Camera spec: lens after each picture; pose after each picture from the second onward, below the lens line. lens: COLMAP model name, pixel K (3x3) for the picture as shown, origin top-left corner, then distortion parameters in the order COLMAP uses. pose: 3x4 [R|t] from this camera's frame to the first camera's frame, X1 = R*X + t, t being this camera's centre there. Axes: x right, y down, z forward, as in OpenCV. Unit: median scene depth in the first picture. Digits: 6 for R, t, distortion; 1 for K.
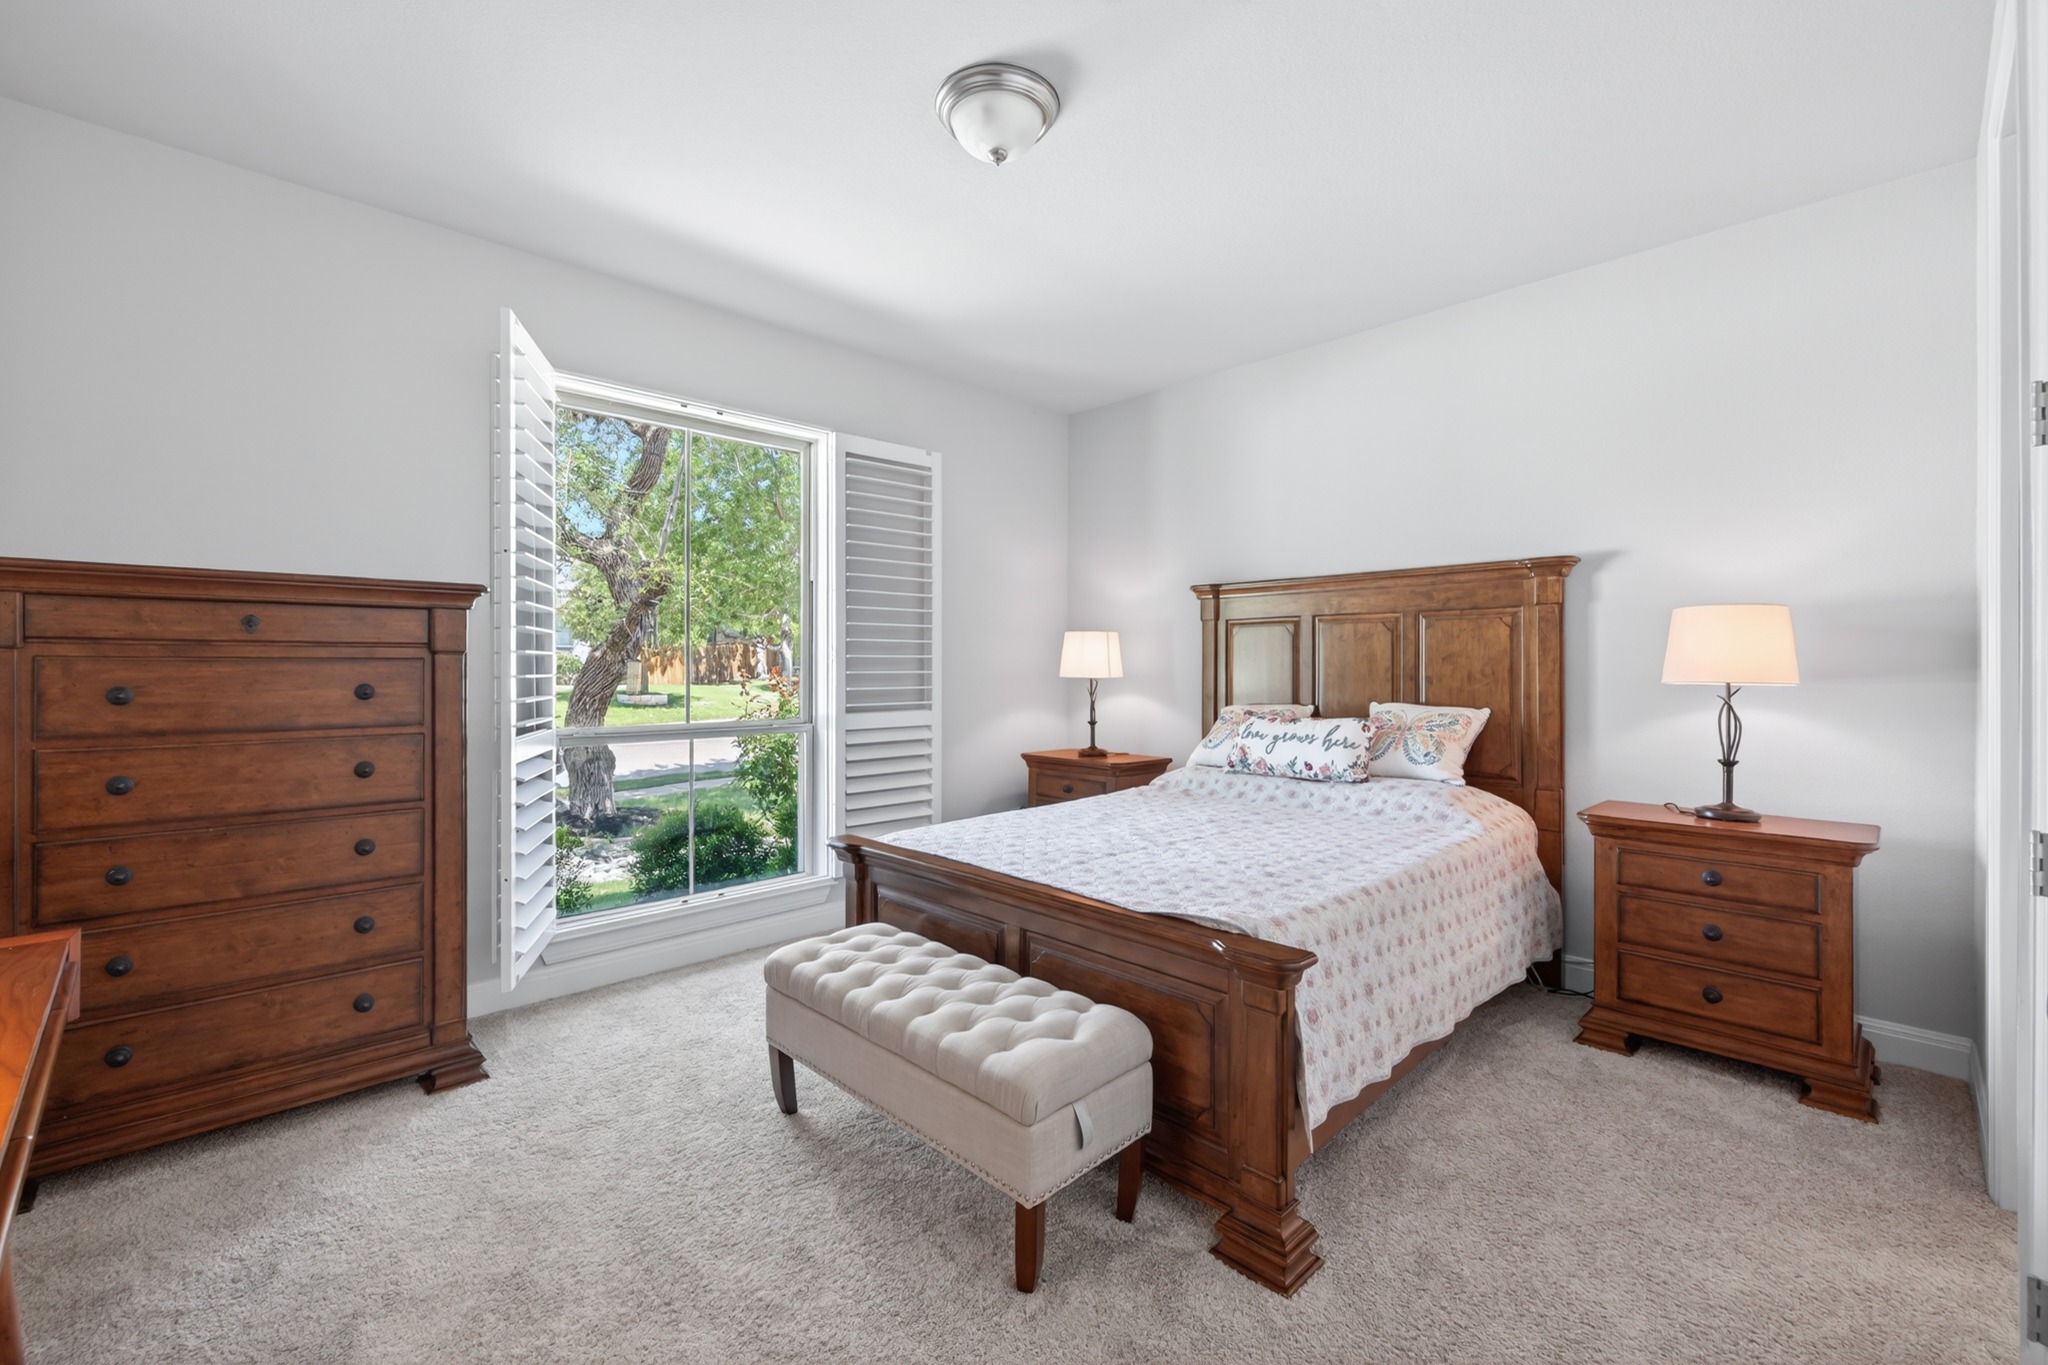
lens RADIAL K [[878.5, 0, 1025.3], [0, 878.5, 666.3], [0, 0, 1]] dist [0.001089, -0.000410]
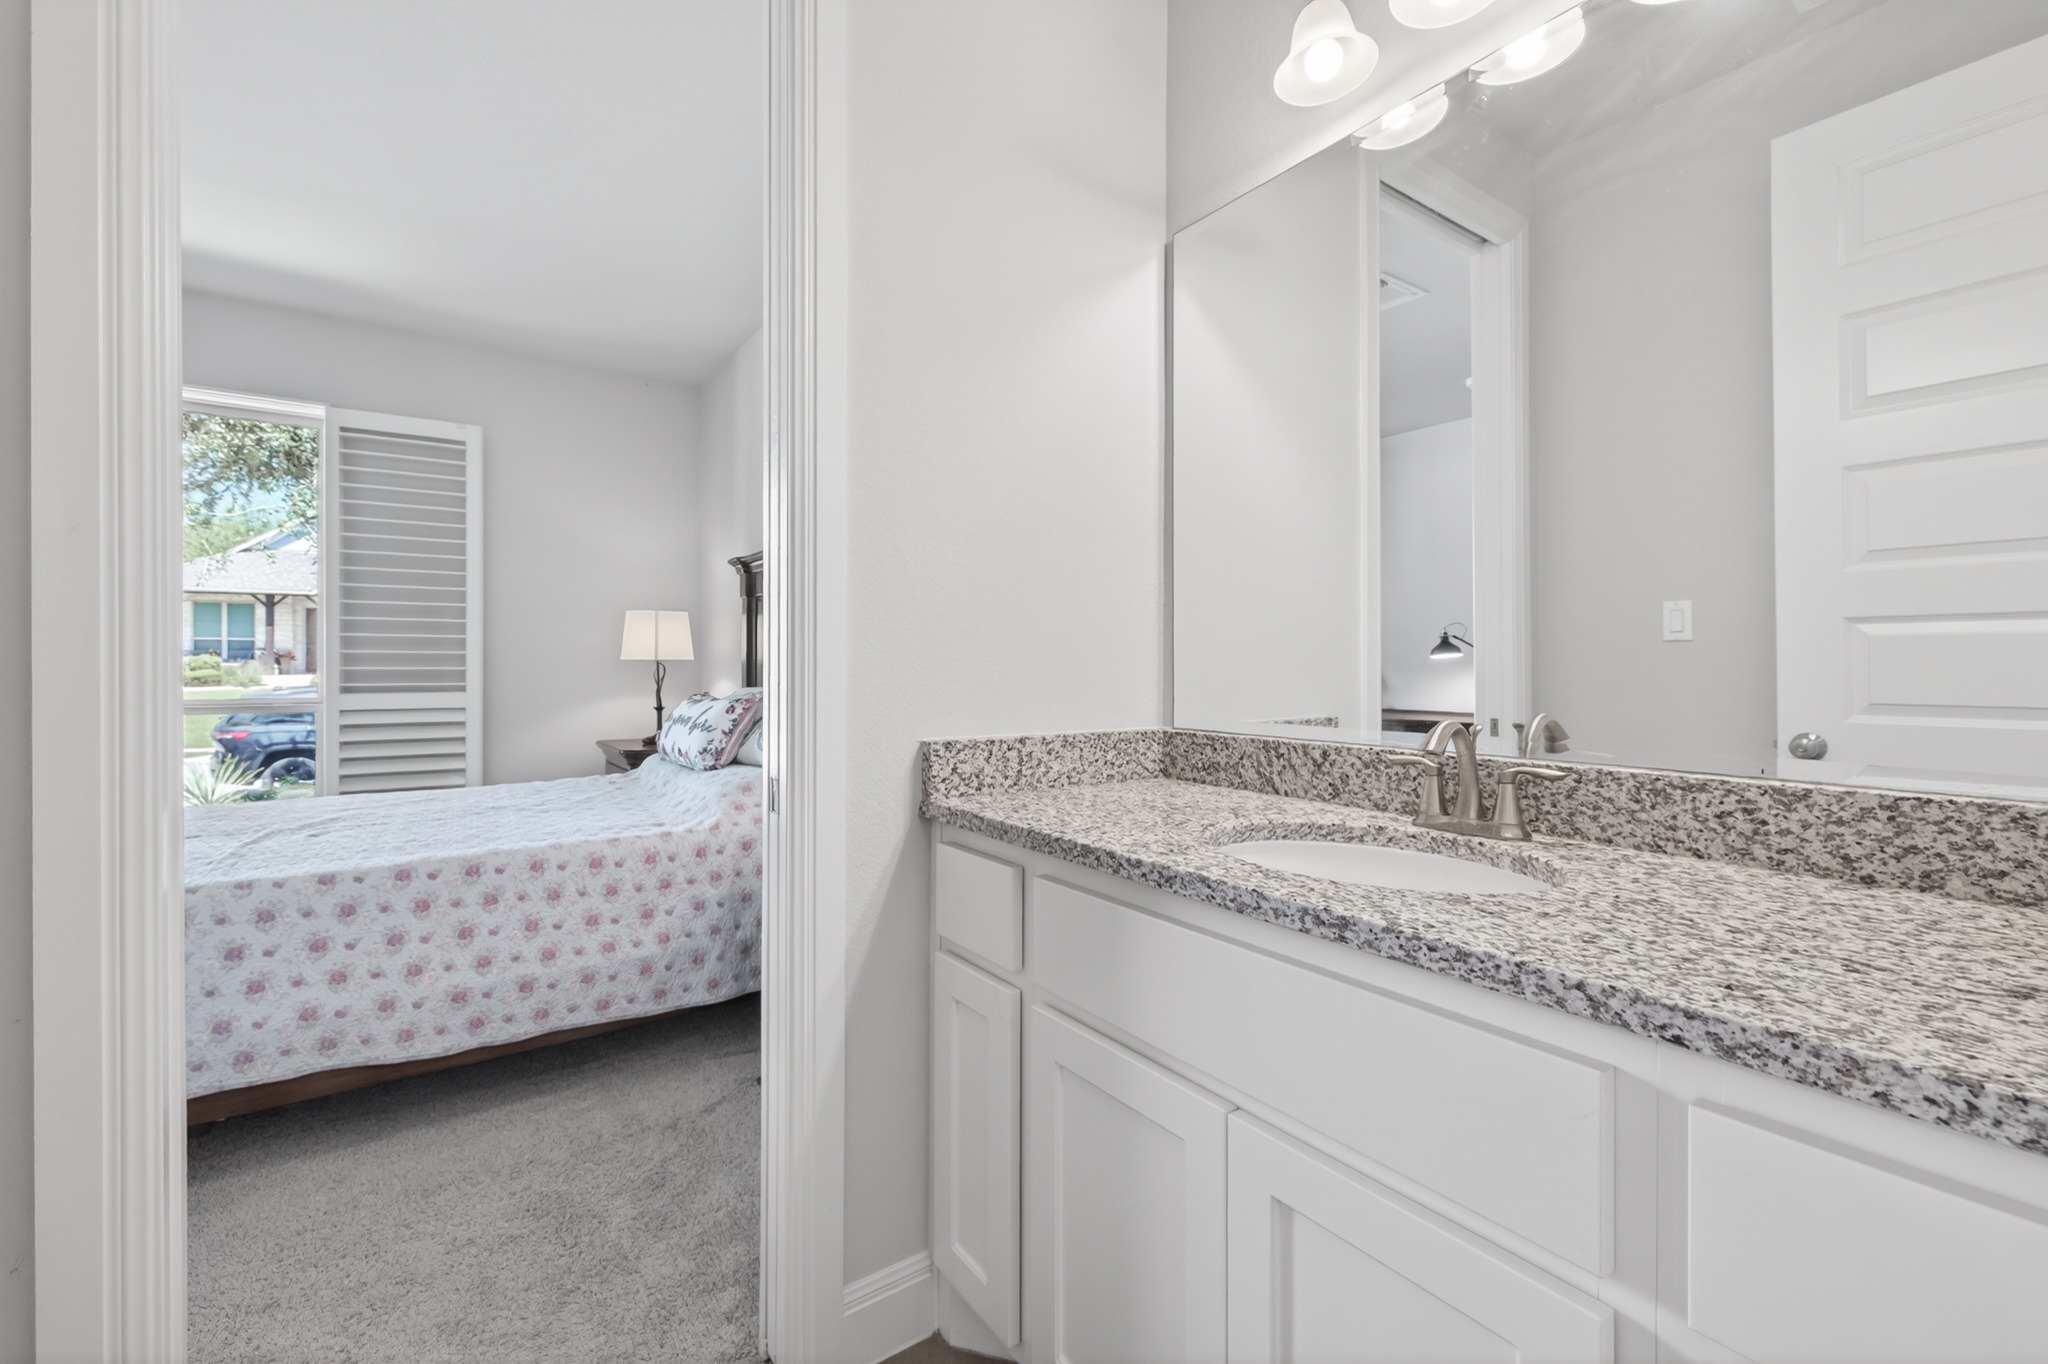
lens RADIAL K [[878.5, 0, 1020.2], [0, 878.5, 675.4], [0, 0, 1]] dist [0.001089, -0.000410]
pose [[0.986788, 0.004096, -0.161966, 0.656427], [-0.003294, 0.999981, 0.005220, 0.024531], [0.161984, -0.004617, 0.986783, 0.143889]]
